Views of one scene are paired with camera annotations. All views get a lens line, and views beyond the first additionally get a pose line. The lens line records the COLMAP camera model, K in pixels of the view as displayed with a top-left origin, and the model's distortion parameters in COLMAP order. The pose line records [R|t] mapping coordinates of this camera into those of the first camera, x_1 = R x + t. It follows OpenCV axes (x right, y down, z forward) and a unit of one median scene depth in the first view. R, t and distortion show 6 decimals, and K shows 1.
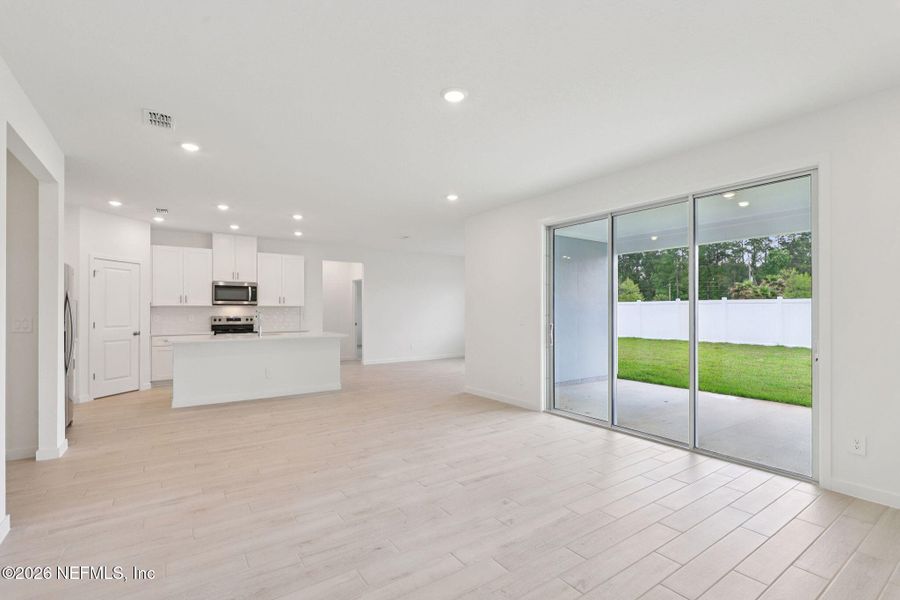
lens RADIAL K [[414.8, 0, 452.6], [0, 414.8, 308.5], [0, 0, 1]] dist [-0.000130, -0.000598]
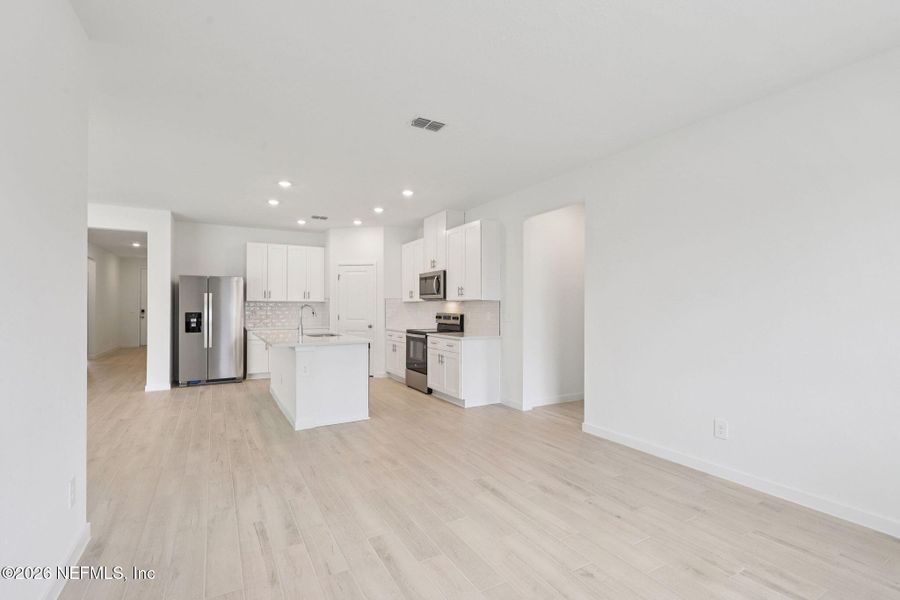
lens RADIAL K [[414.8, 0, 452.6], [0, 414.8, 308.5], [0, 0, 1]] dist [-0.000130, -0.000598]
pose [[-0.093048, 0.008032, -0.995629, 0.322568], [0.001732, 0.999967, 0.007906, 0.002748], [0.995660, -0.000988, -0.093059, 1.225931]]
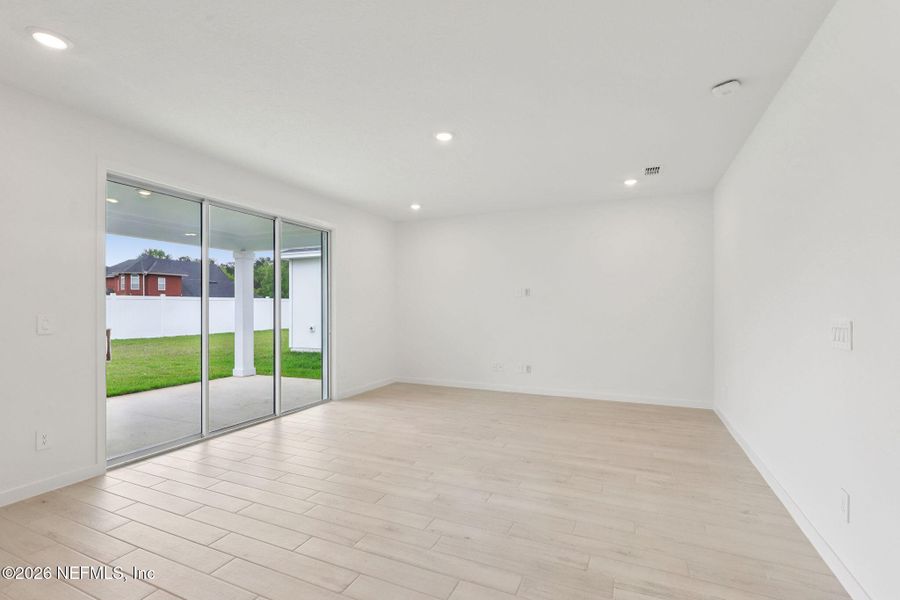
lens RADIAL K [[414.8, 0, 452.6], [0, 414.8, 308.5], [0, 0, 1]] dist [-0.000130, -0.000598]
pose [[-0.516372, 0.000425, 0.856364, -0.417730], [-0.001740, 0.999997, -0.001545, 0.005394], [-0.856362, -0.002288, -0.516370, 0.631279]]
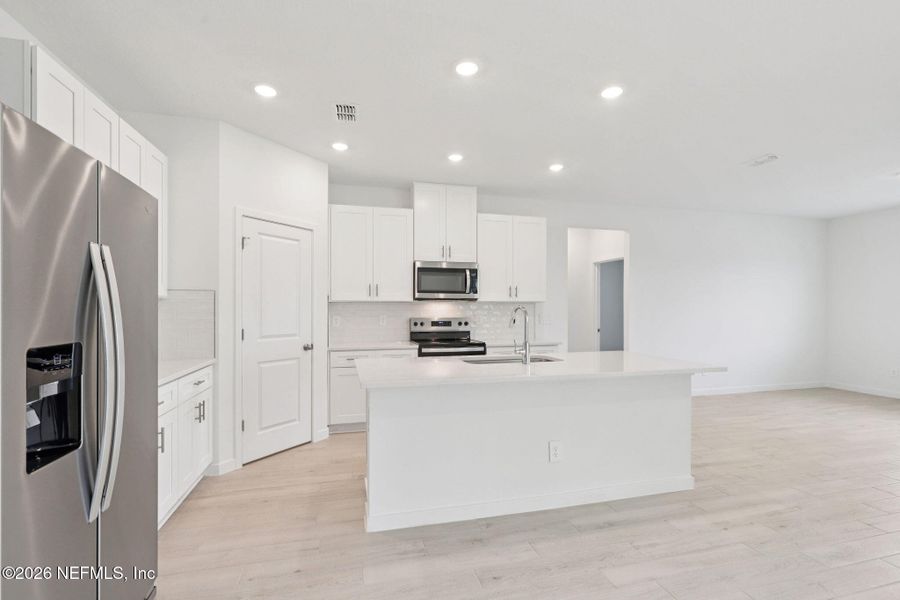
lens RADIAL K [[414.8, 0, 452.6], [0, 414.8, 308.5], [0, 0, 1]] dist [-0.000130, -0.000598]
pose [[0.939280, 0.000702, -0.343151, -0.336152], [0.000084, 0.999997, 0.002276, 0.003192], [0.343152, -0.002166, 0.939277, 0.474021]]
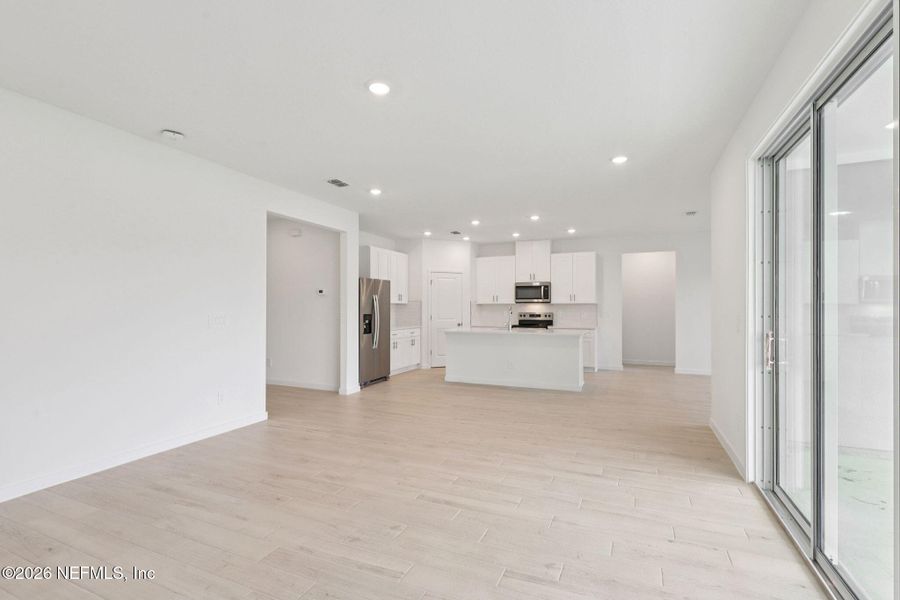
lens RADIAL K [[414.8, 0, 452.6], [0, 414.8, 308.5], [0, 0, 1]] dist [-0.000130, -0.000598]
pose [[0.519926, 0.003455, -0.854204, 0.360464], [0.003027, 0.999978, 0.005887, -0.000025], [0.854206, -0.005646, 0.519904, 0.249675]]
